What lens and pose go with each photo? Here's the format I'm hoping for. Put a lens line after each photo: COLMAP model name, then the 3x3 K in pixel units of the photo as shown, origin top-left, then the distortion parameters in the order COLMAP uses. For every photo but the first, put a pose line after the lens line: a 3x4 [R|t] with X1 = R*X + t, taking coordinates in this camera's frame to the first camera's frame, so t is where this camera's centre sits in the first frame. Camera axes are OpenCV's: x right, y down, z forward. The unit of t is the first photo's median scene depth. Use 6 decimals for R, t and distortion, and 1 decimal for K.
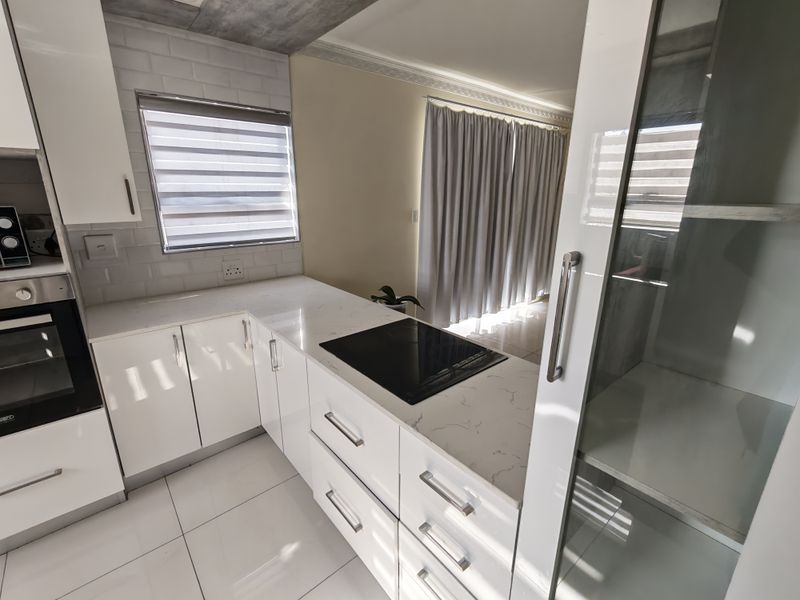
lens RADIAL K [[368.2, 0, 398.4], [0, 368.2, 297.7], [0, 0, 1]] dist [-0.001523, 0.000191]
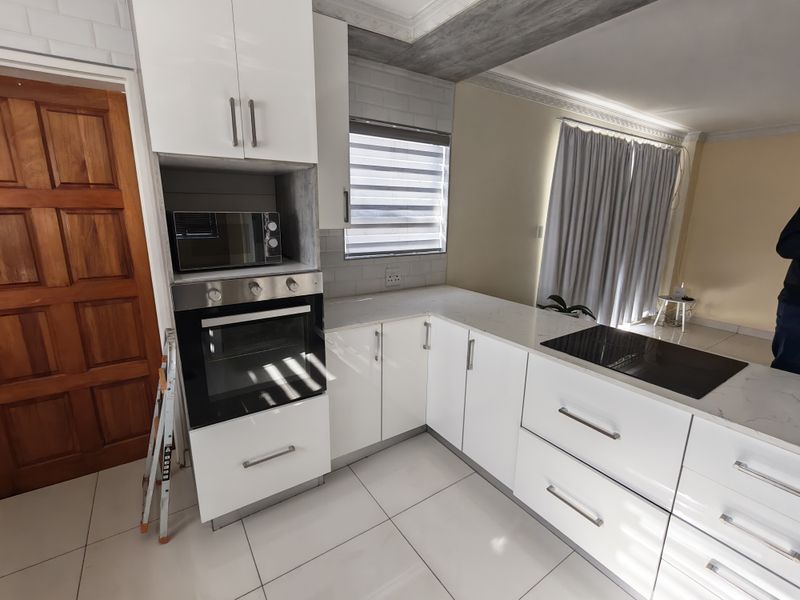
lens RADIAL K [[369.3, 0, 399.5], [0, 369.3, 296.3], [0, 0, 1]] dist [0.001756, 0.000433]
pose [[0.994006, 0.031101, -0.104810, -0.310153], [-0.037249, 0.997667, -0.057215, 0.041058], [0.102786, 0.060776, 0.992845, -0.065081]]
